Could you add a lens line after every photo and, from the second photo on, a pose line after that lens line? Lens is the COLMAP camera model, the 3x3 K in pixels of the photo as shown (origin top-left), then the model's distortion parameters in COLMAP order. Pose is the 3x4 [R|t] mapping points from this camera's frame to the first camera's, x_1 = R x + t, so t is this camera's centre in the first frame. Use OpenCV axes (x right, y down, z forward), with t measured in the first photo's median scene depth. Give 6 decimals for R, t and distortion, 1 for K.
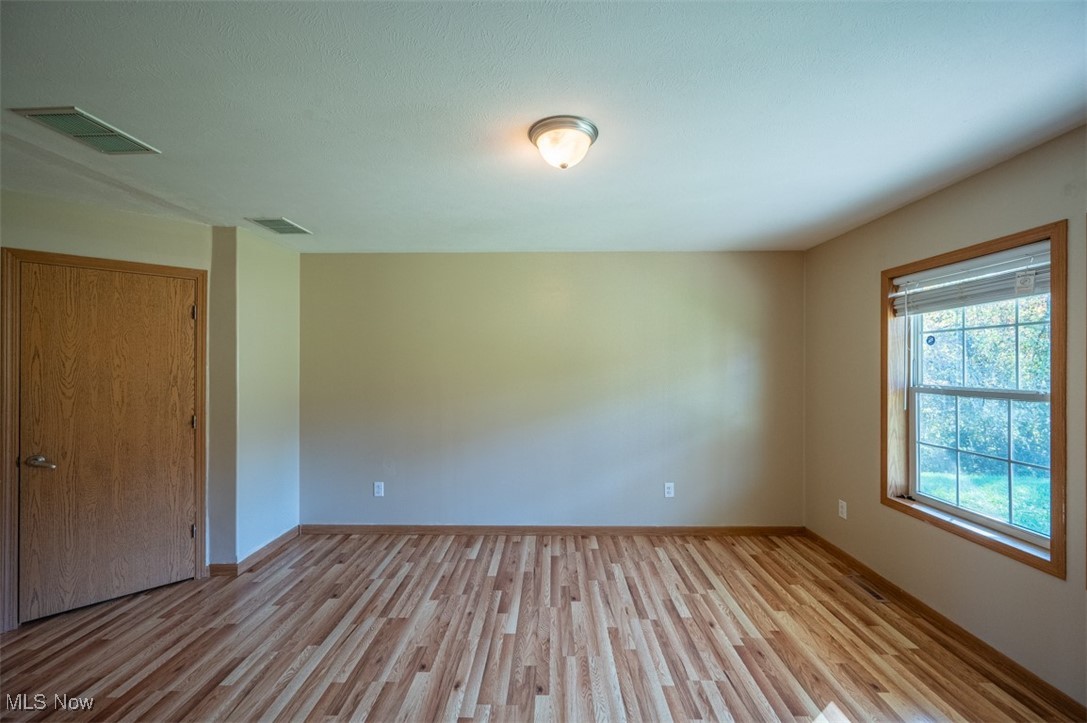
lens RADIAL K [[438.3, 0, 541.0], [0, 438.3, 361.1], [0, 0, 1]] dist [0.001812, 0.000045]
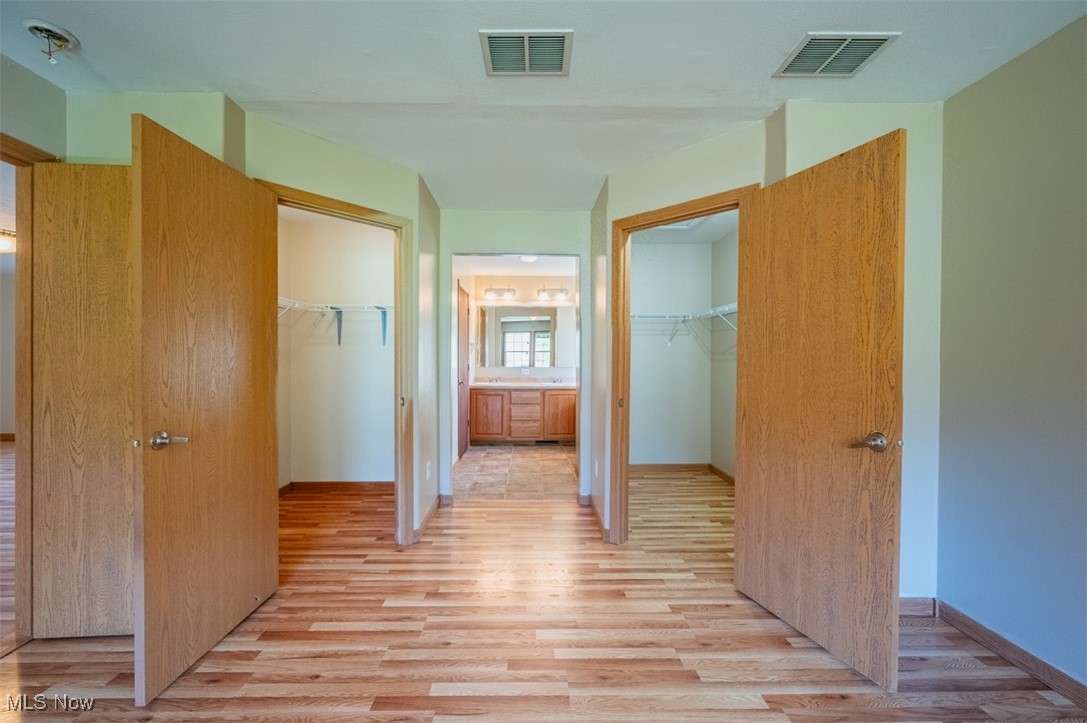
lens RADIAL K [[438.3, 0, 541.3], [0, 438.3, 359.4], [0, 0, 1]] dist [0.001812, 0.000045]
pose [[0.046489, 0.004510, -0.998909, -0.037729], [0.000391, 0.999990, 0.004533, 0.096842], [0.998919, -0.000601, 0.046487, 0.645906]]
